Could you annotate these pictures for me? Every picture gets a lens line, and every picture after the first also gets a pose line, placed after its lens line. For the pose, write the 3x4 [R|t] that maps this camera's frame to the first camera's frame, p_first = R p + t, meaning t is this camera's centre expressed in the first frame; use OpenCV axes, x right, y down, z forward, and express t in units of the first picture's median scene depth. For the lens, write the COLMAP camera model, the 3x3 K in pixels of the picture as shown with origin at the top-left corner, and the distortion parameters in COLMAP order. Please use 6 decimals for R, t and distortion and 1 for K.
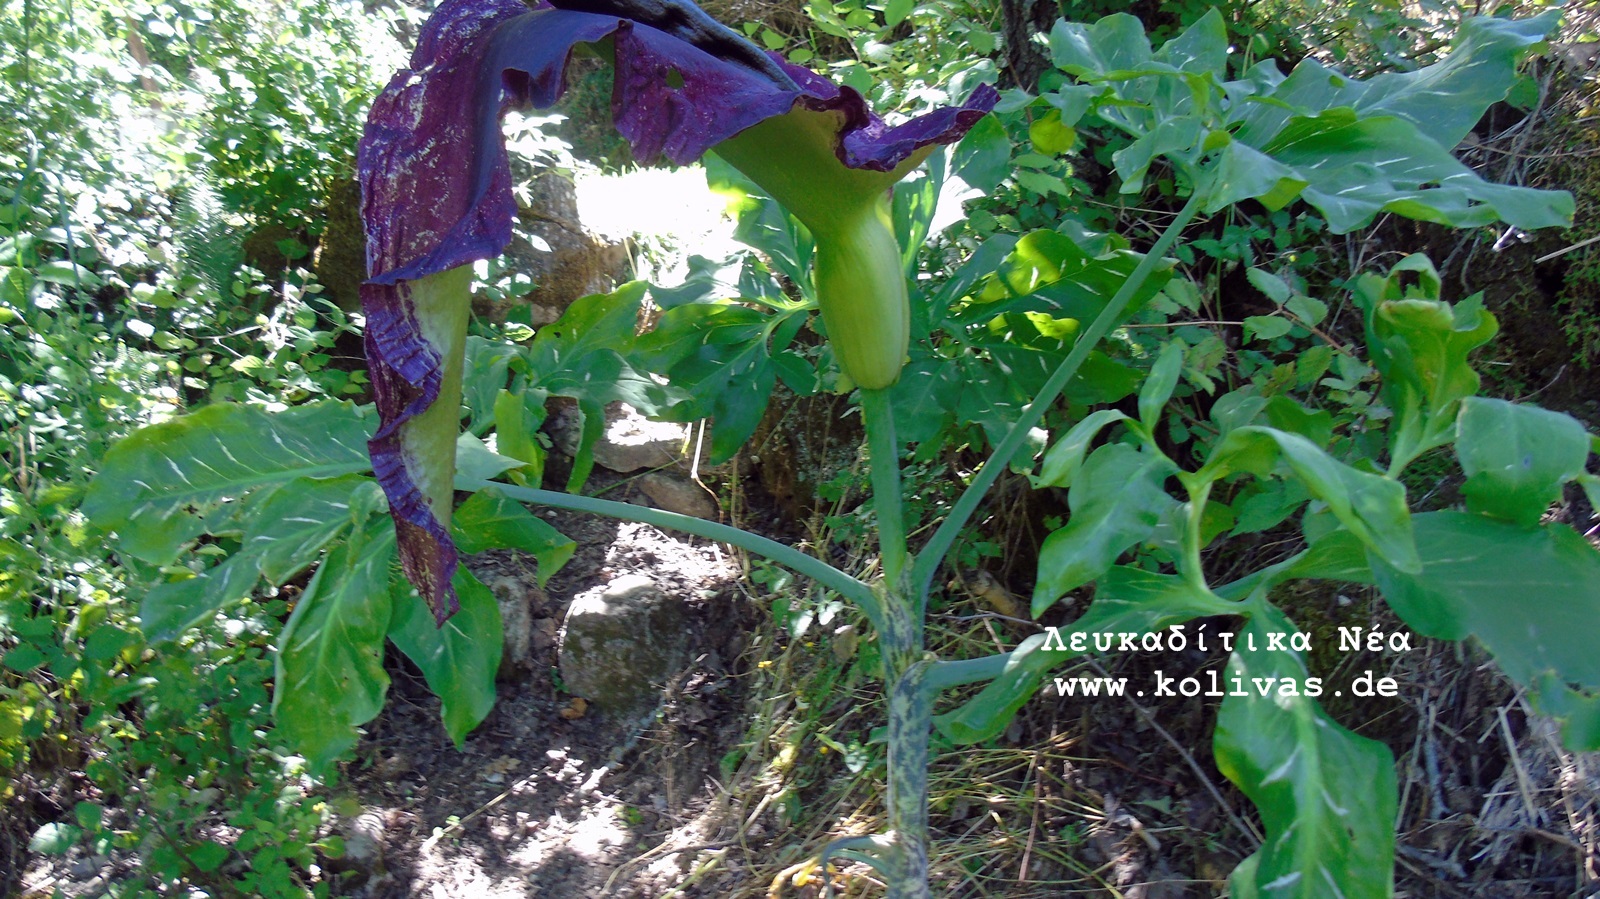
lens RADIAL K [[1203.8, 0, 792.4], [0, 1203.8, 451.8], [0, 0, 1]] dist [-0.026845, 0.021882]
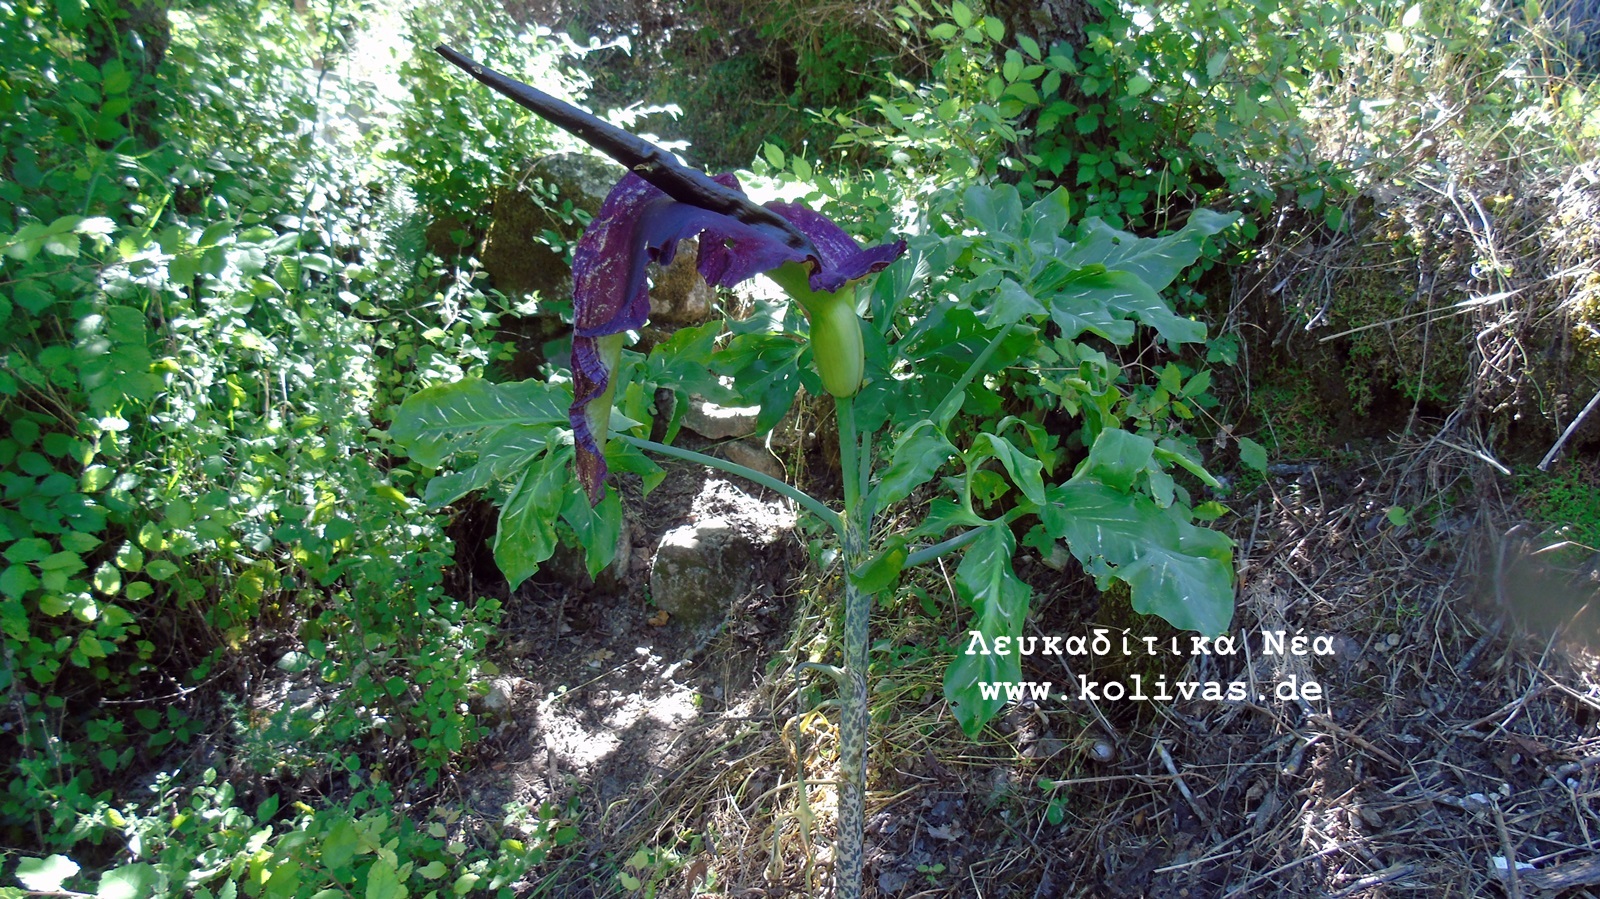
lens RADIAL K [[1203.8, 0, 792.3], [0, 1203.8, 450.3], [0, 0, 1]] dist [-0.026845, 0.021882]
pose [[0.993464, 0.078059, -0.083286, 0.059711], [-0.076739, 0.996871, 0.018938, -0.001185], [0.084503, -0.012423, 0.996346, -0.300825]]
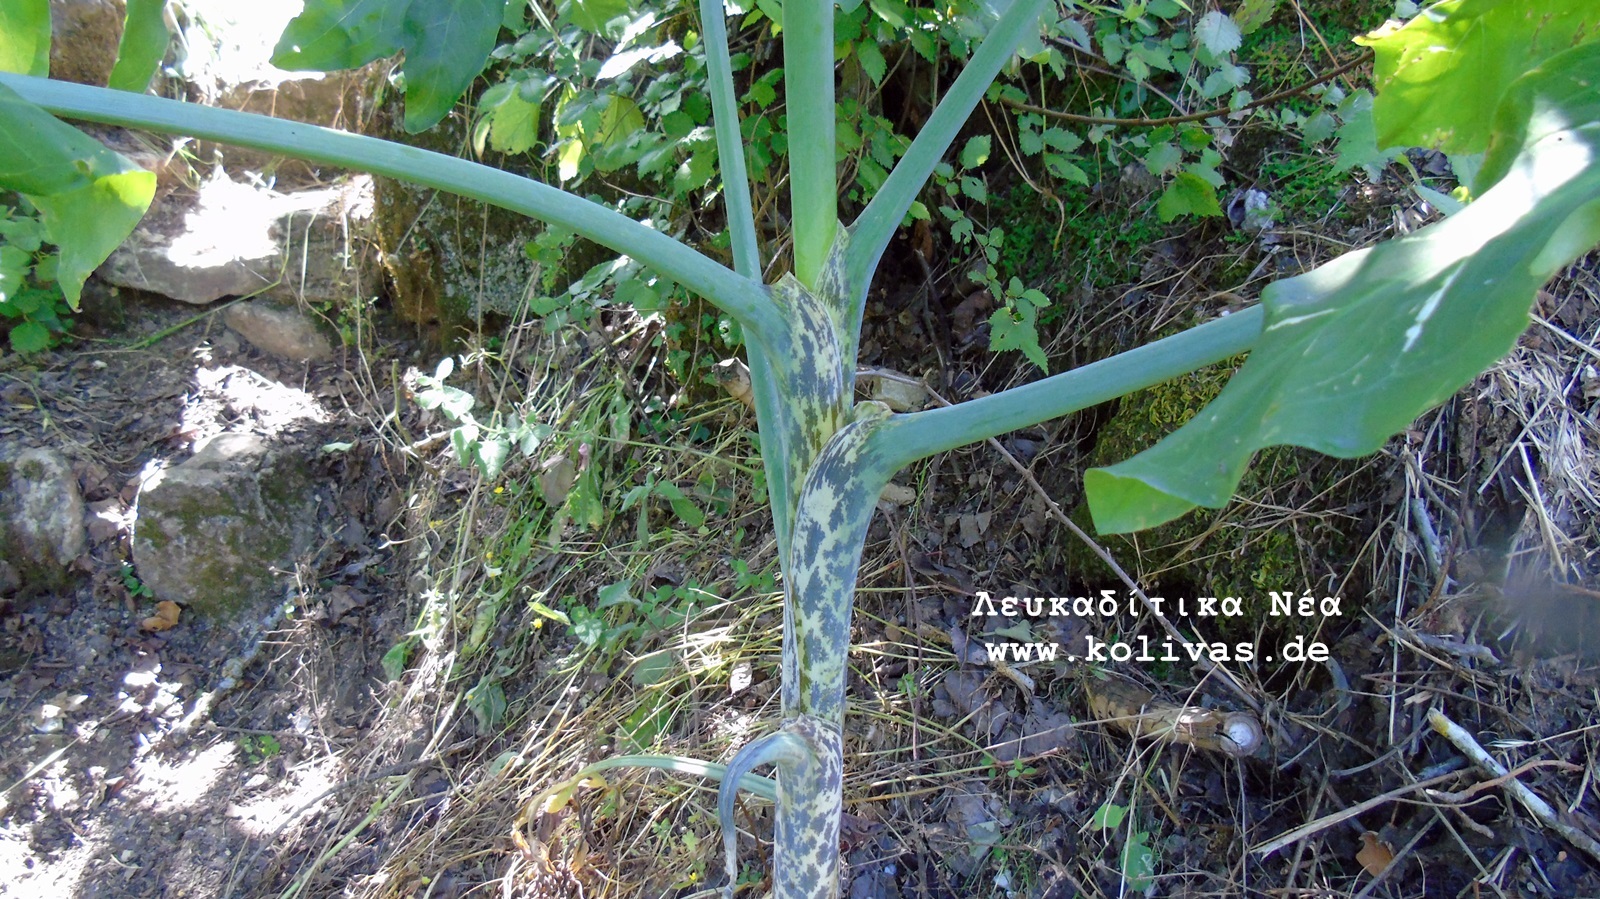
lens RADIAL K [[1203.8, 0, 792.4], [0, 1203.8, 448.0], [0, 0, 1]] dist [-0.026845, 0.021882]
pose [[0.944757, -0.082621, 0.317188, -0.045593], [0.049747, 0.992643, 0.110388, 0.055612], [-0.323975, -0.088511, 0.941916, 0.216695]]
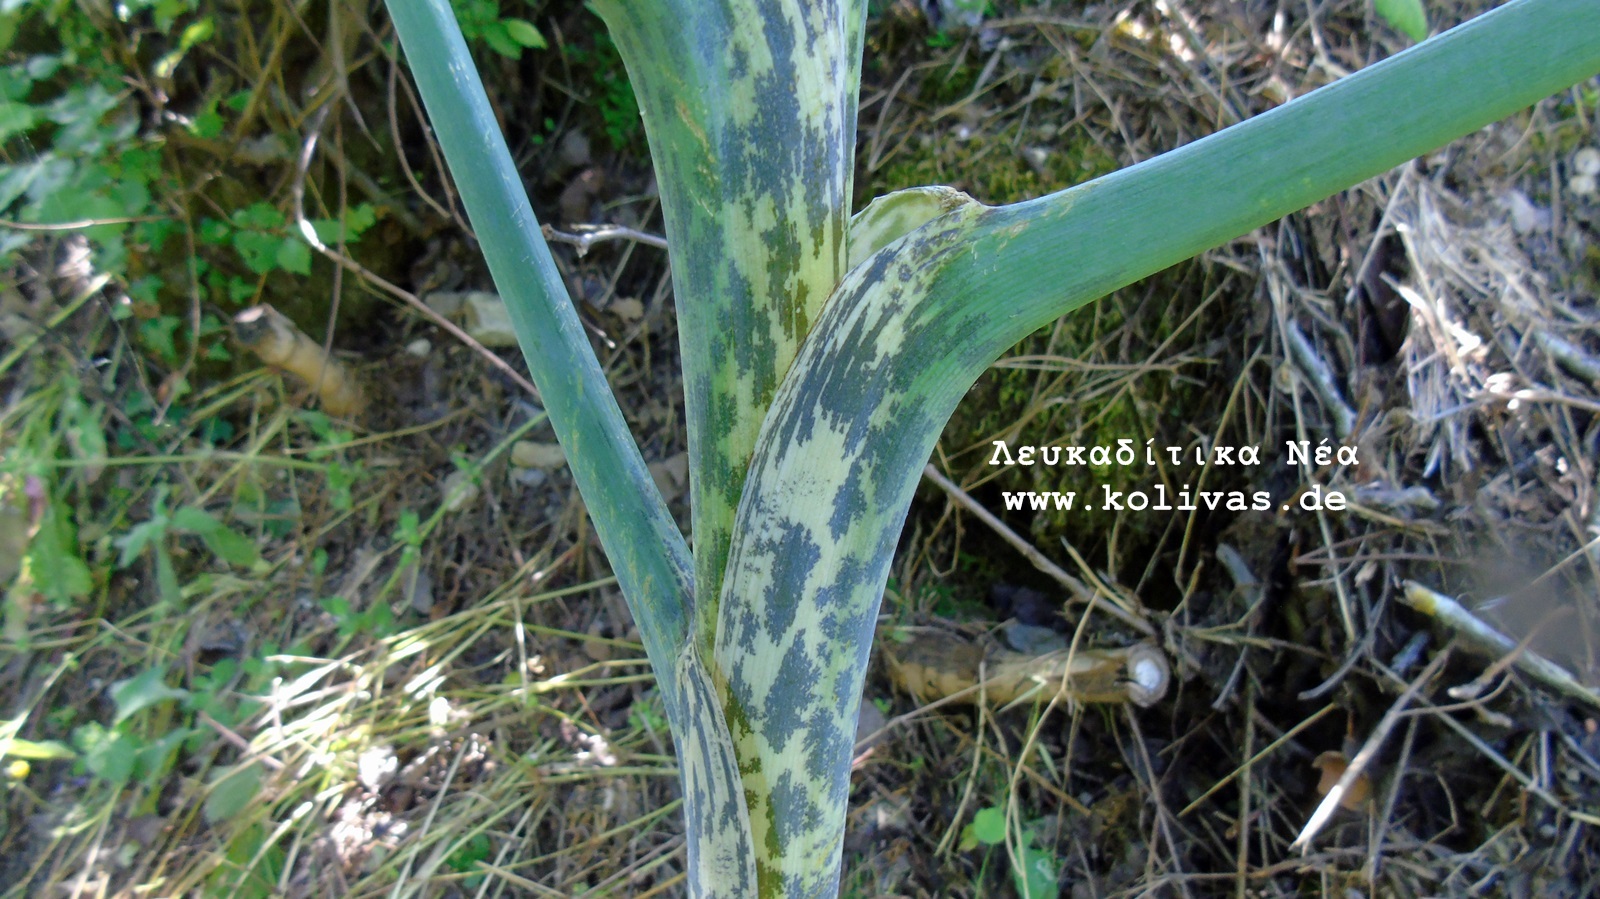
lens RADIAL K [[1203.8, 0, 789.1], [0, 1203.8, 451.6], [0, 0, 1]] dist [-0.026845, 0.021882]
pose [[0.713145, -0.269424, 0.647174, -0.024974], [0.179467, 0.962597, 0.202976, 0.073412], [-0.677655, -0.028605, 0.734824, 0.384295]]
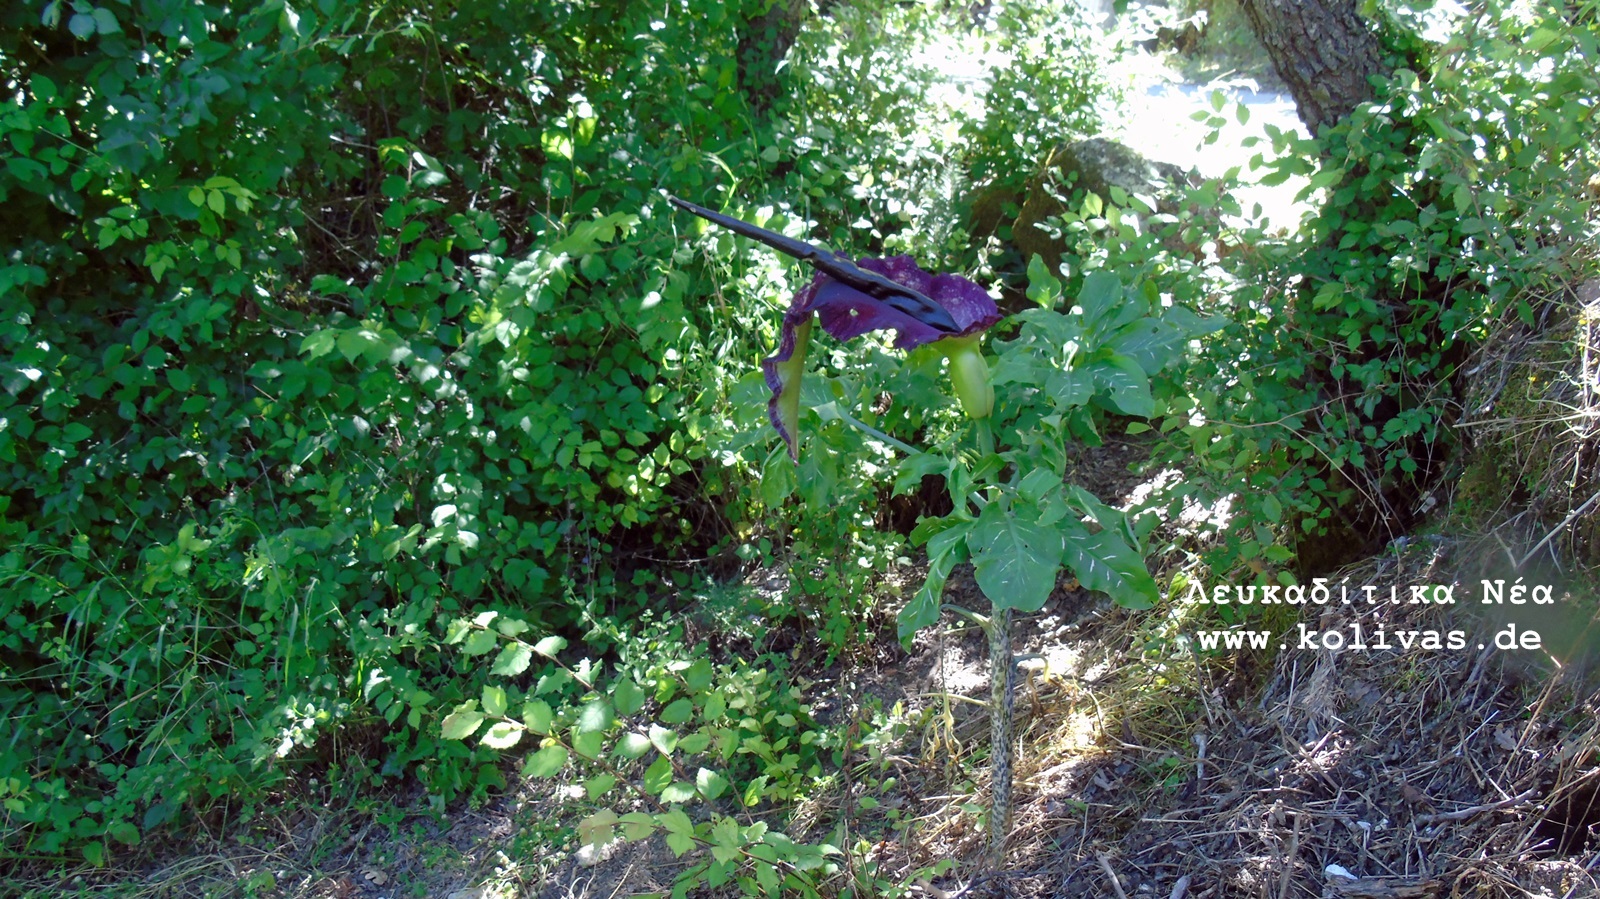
lens RADIAL K [[1479.0, 0, 798.7], [0, 1479.0, 456.3], [0, 0, 1]] dist [0.093138, 0.000000]
pose [[0.765723, 0.232013, -0.599865, 0.653492], [-0.183291, 0.972712, 0.142252, -0.137771], [0.616501, 0.001025, 0.787354, -0.637413]]
